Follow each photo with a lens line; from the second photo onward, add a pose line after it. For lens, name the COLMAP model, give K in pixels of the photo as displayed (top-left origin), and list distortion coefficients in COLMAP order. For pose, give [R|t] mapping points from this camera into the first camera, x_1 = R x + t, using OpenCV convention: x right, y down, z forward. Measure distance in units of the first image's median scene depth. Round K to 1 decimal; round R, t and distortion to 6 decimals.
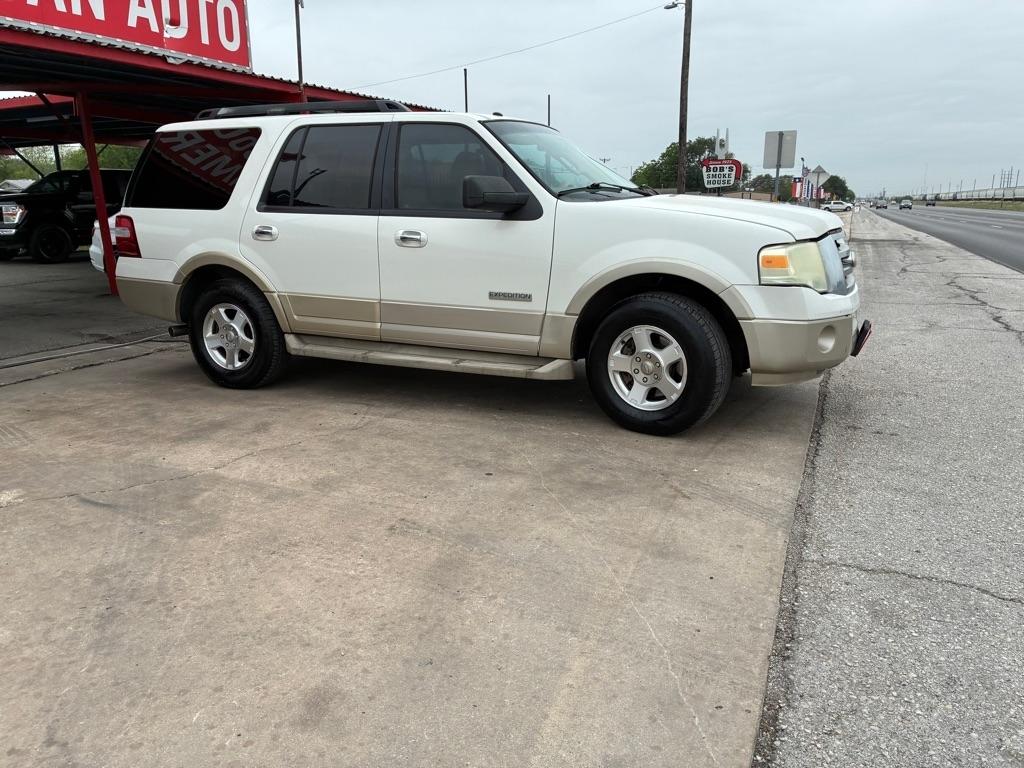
lens RADIAL K [[802.6, 0, 517.4], [0, 802.6, 387.5], [0, 0, 1]] dist [0.052918, -0.064436]
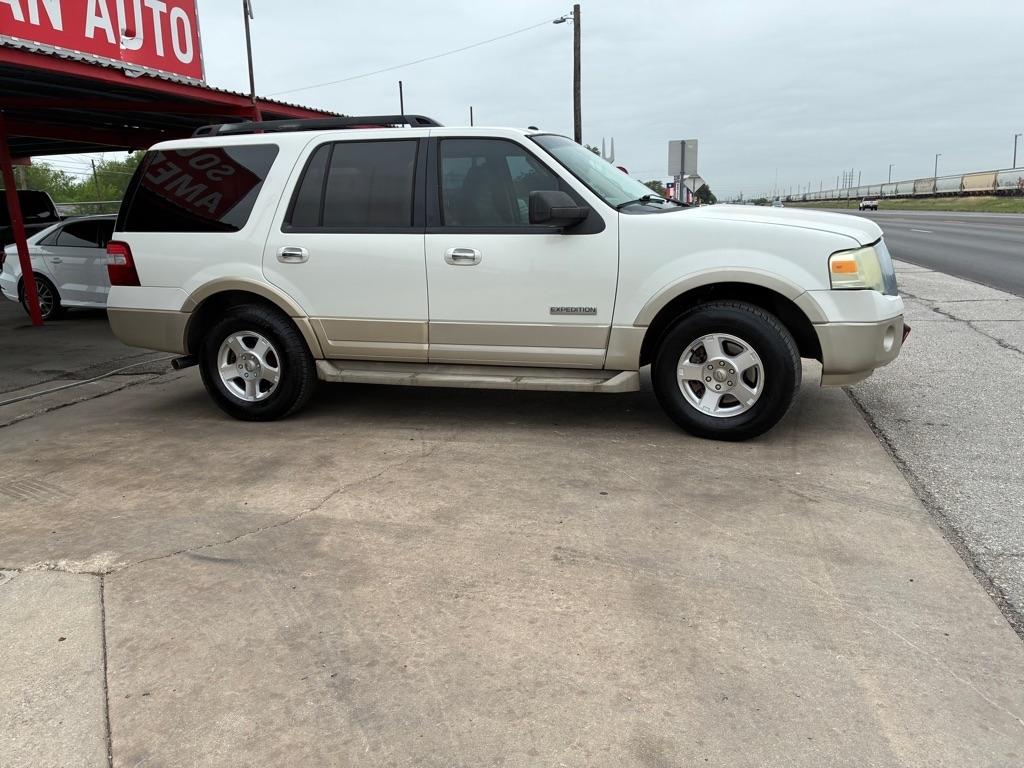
lens RADIAL K [[798.4, 0, 520.9], [0, 798.4, 381.7], [0, 0, 1]] dist [0.041164, -0.052777]
pose [[0.986761, -0.057750, 0.151548, -0.233914], [0.060123, 0.998129, -0.011122, -0.019761], [-0.150622, 0.020086, 0.988387, 0.039591]]
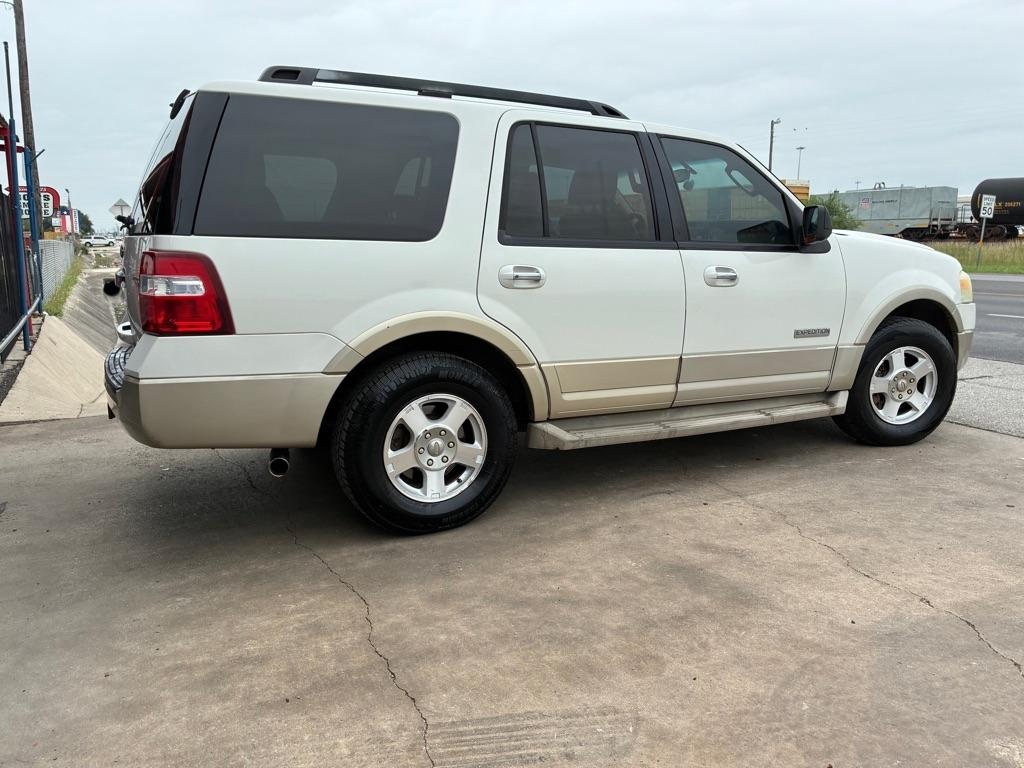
lens RADIAL K [[787.1, 0, 529.1], [0, 787.1, 368.3], [0, 0, 1]] dist [0.049918, -0.065424]
pose [[0.599743, -0.121502, 0.790915, -0.968750], [0.170045, 0.985182, 0.022402, -0.153951], [-0.781916, 0.121056, 0.611516, 0.716406]]
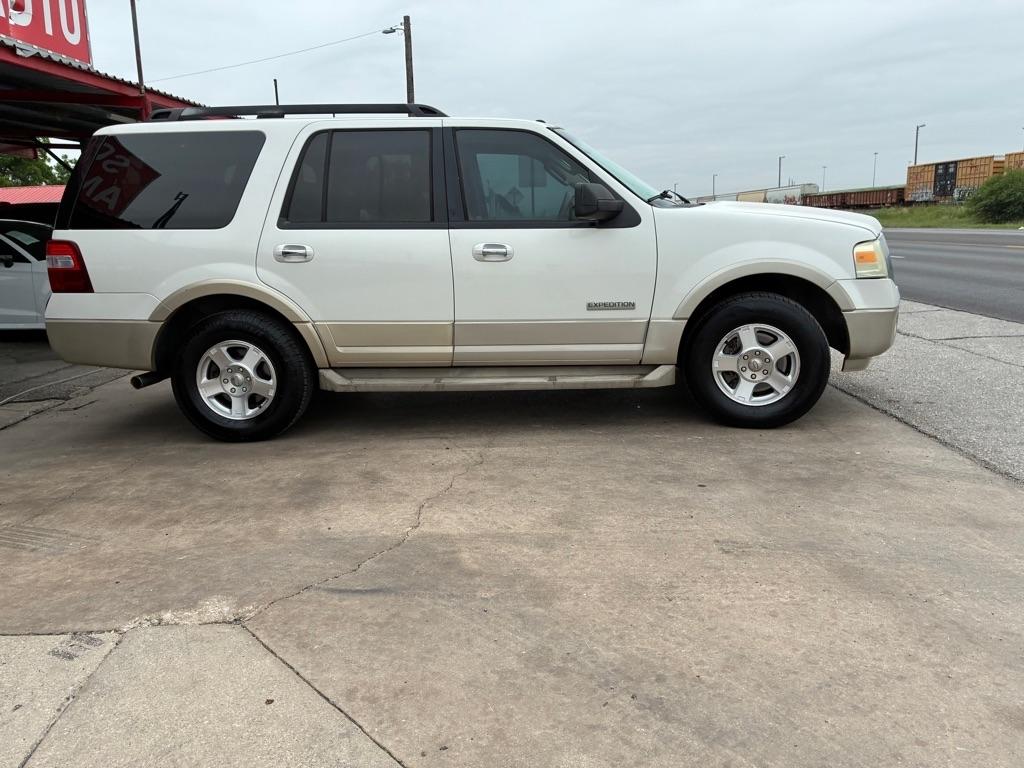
lens RADIAL K [[791.8, 0, 522.3], [0, 791.8, 383.7], [0, 0, 1]] dist [0.037565, -0.044408]
pose [[0.918401, -0.101472, 0.382418, -0.498776], [0.111487, 0.993758, -0.004057, -0.028954], [-0.379620, 0.046360, 0.923980, 0.161874]]
